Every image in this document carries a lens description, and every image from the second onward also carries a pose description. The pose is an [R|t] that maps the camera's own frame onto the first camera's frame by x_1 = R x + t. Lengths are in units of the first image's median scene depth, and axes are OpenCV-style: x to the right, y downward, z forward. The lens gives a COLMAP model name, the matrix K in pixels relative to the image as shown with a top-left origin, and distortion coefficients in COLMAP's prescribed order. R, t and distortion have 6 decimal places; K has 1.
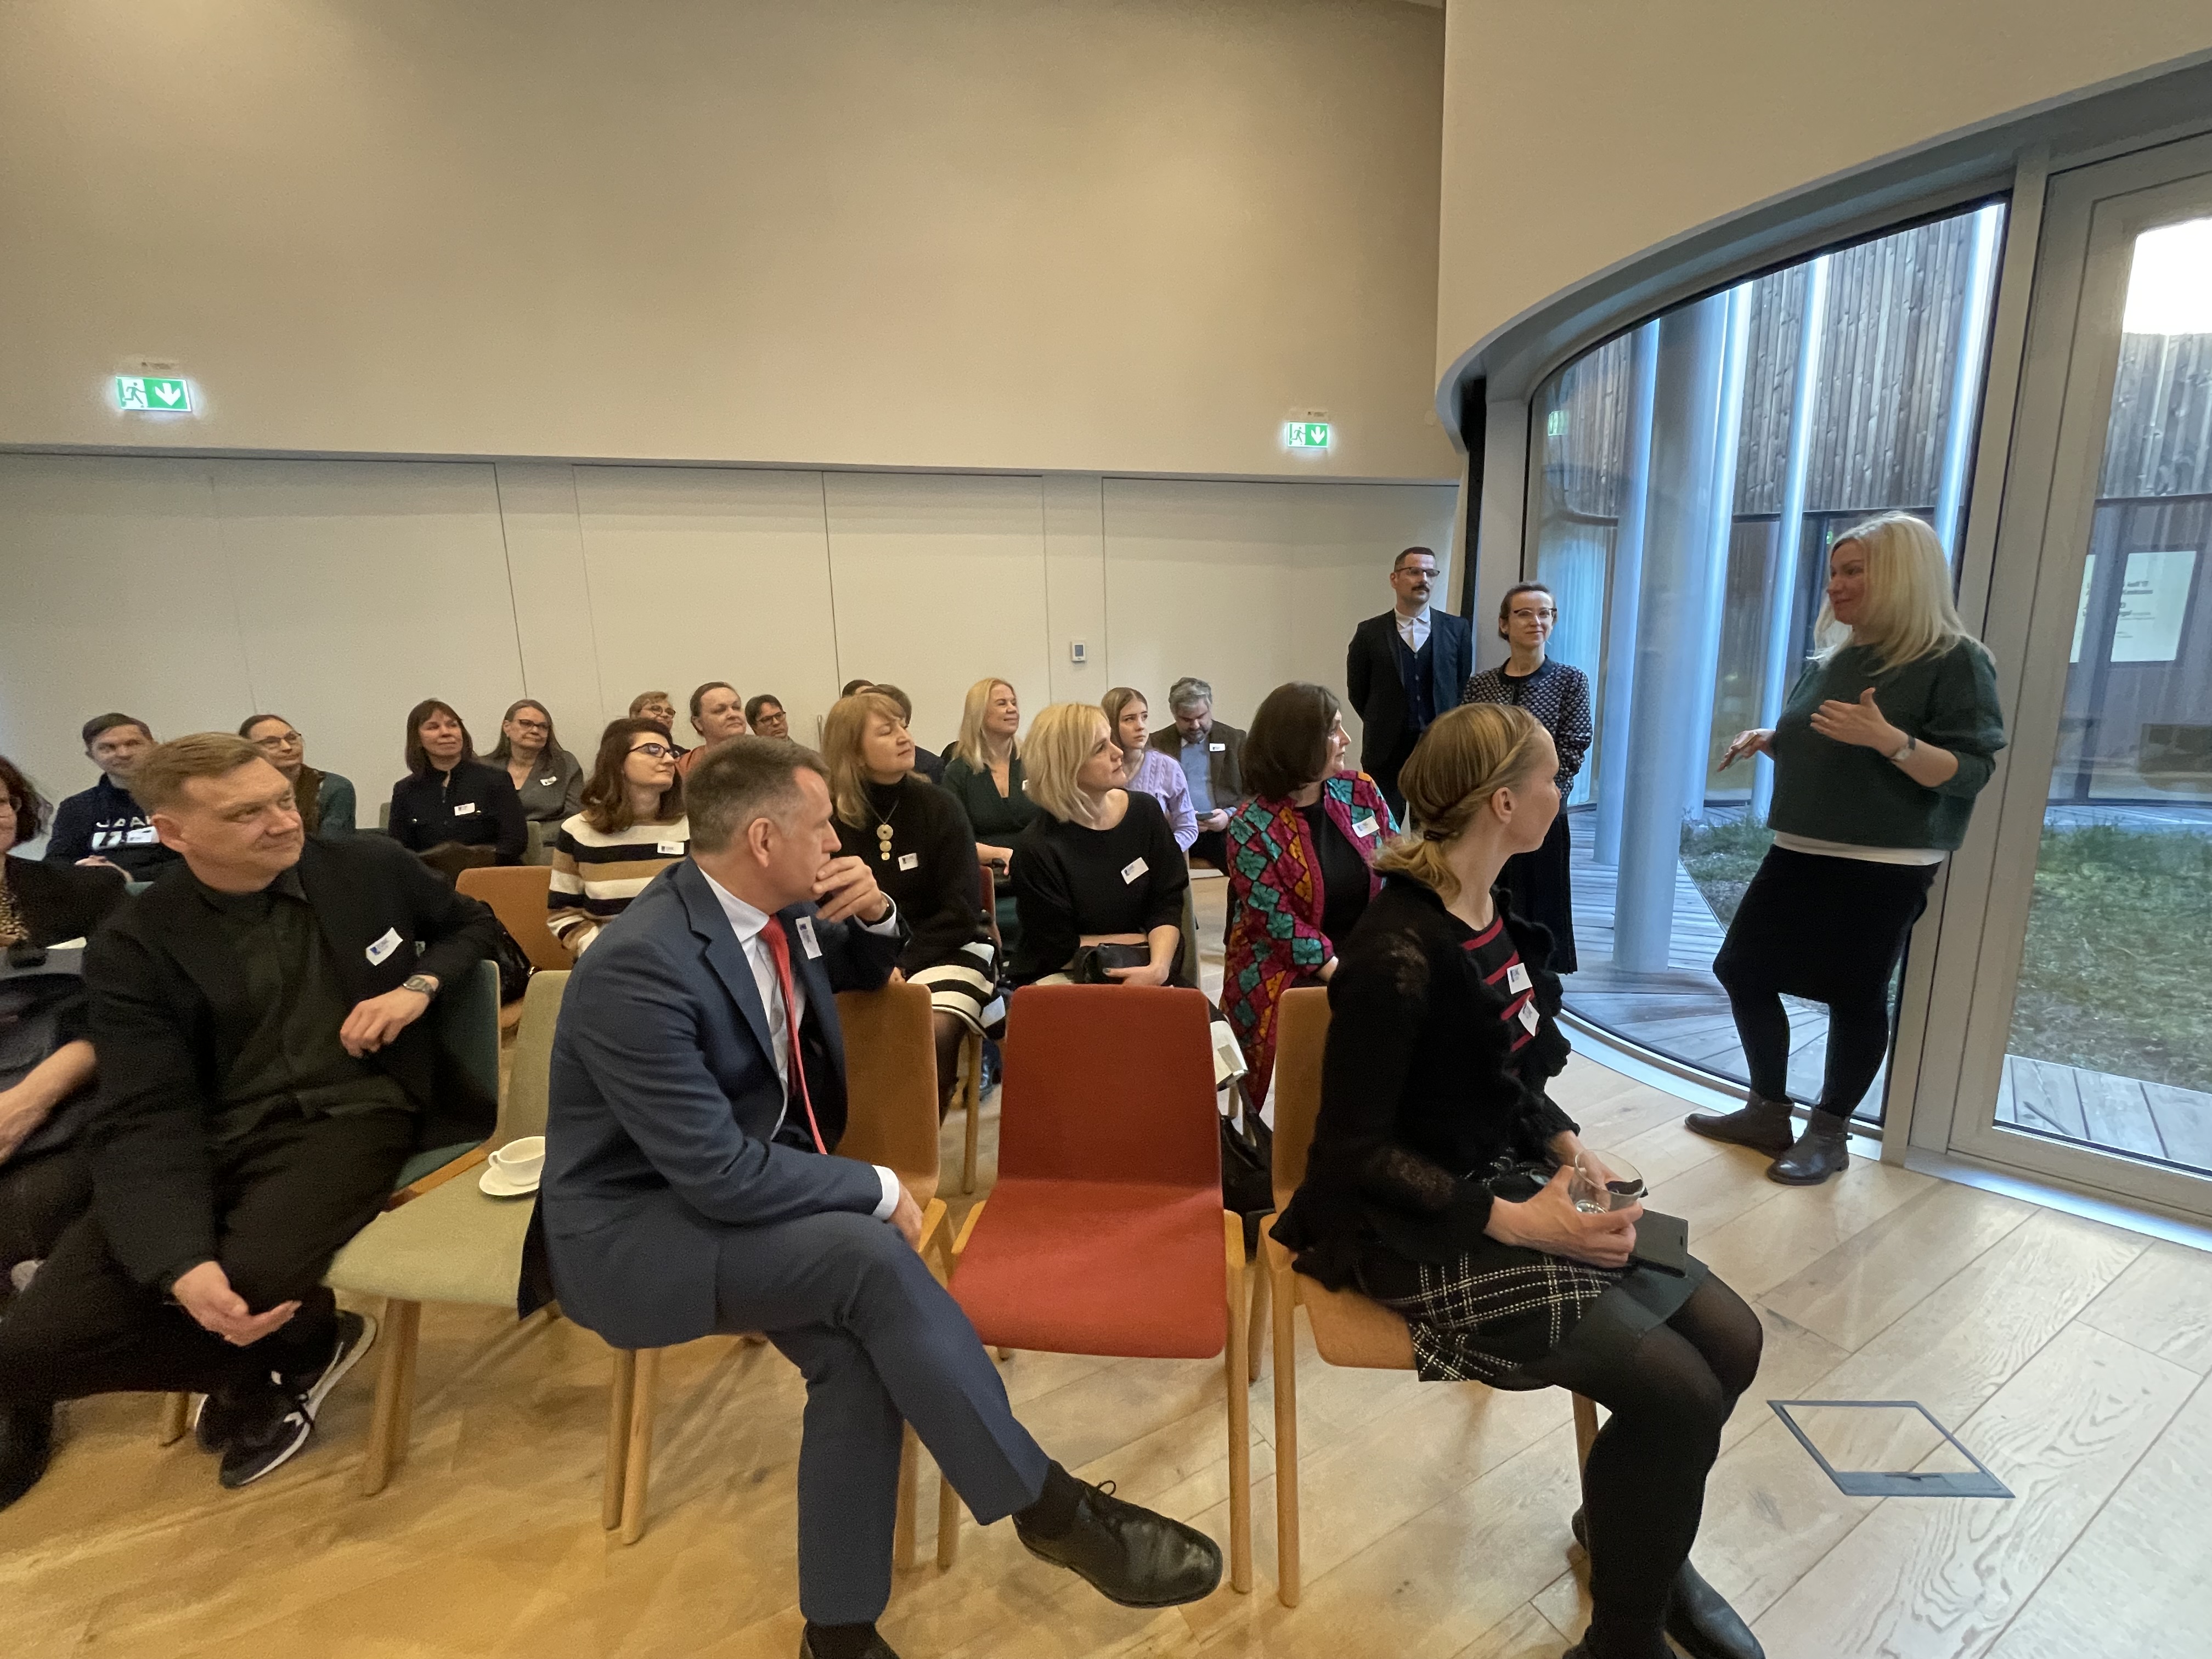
lens RADIAL K [[895.1, 0, 1106.0], [0, 895.1, 829.5], [0, 0, 1]] dist [0.001080, 0.000391]
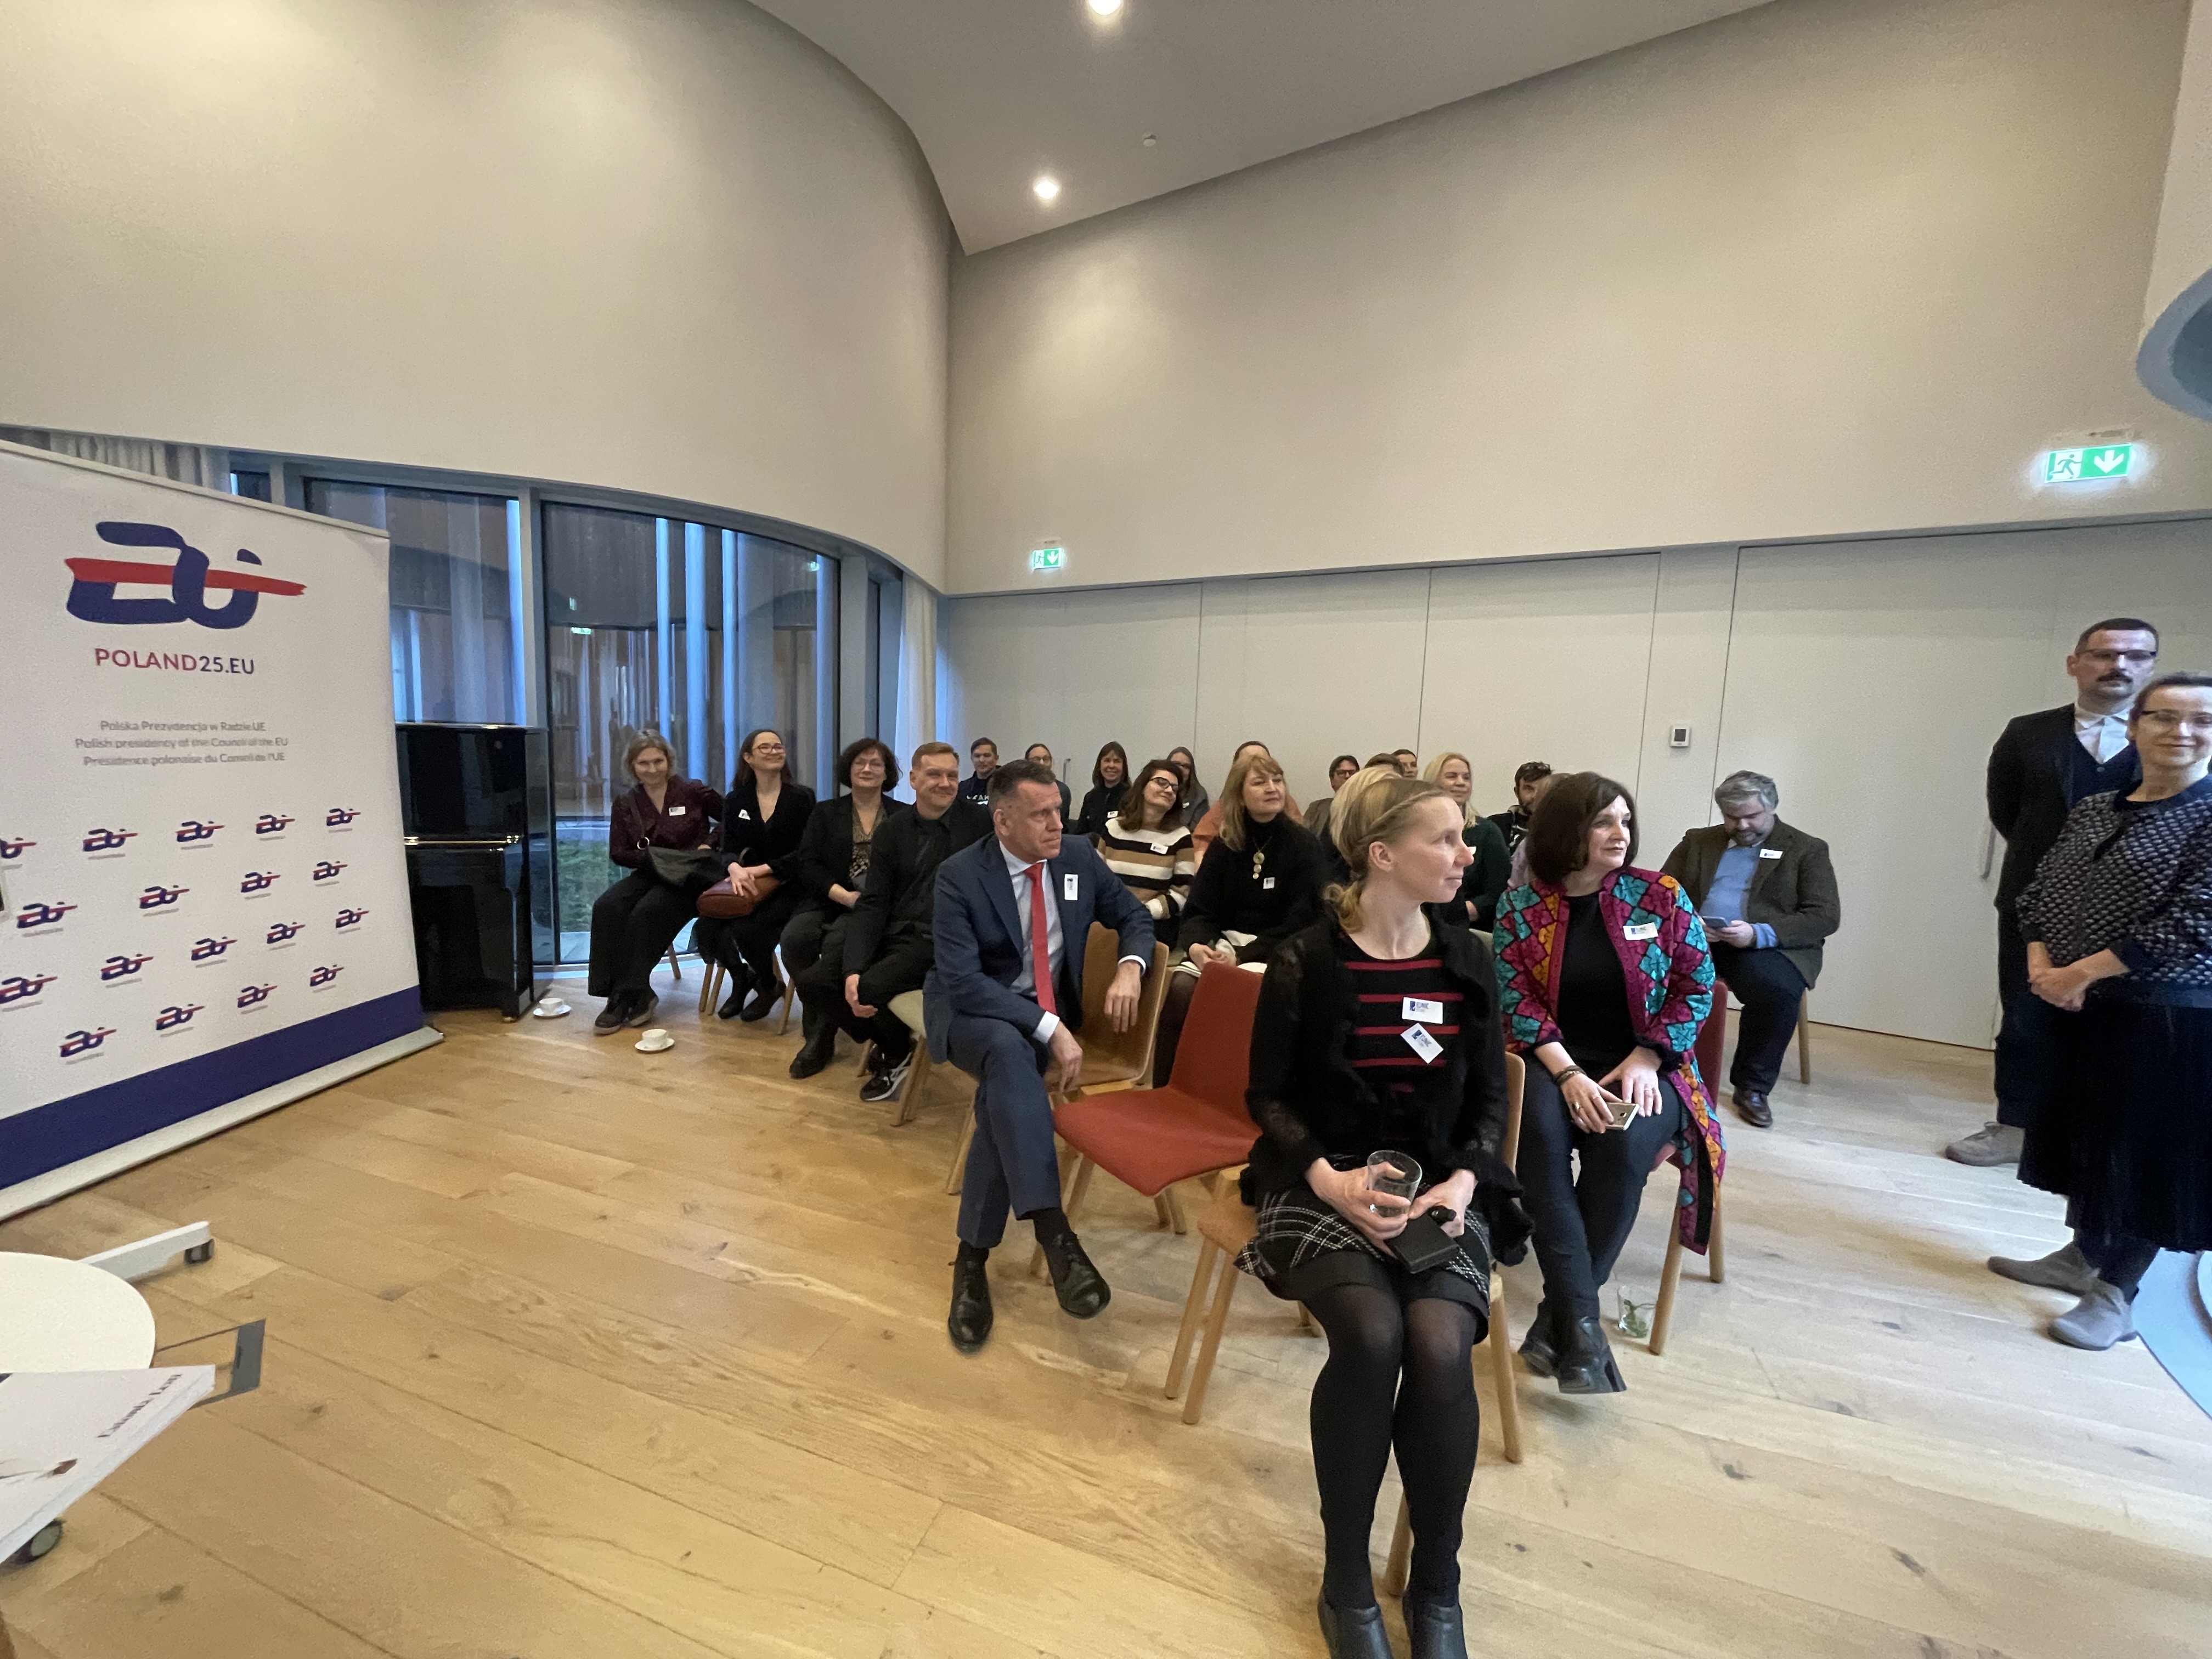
lens RADIAL K [[895.1, 0, 1106.0], [0, 895.1, 829.5], [0, 0, 1]] dist [0.001080, 0.000391]
pose [[0.683539, 0.132637, -0.717762, 0.383260], [-0.184294, 0.982852, 0.006116, -0.003679], [0.706265, 0.128099, 0.696262, -0.064599]]
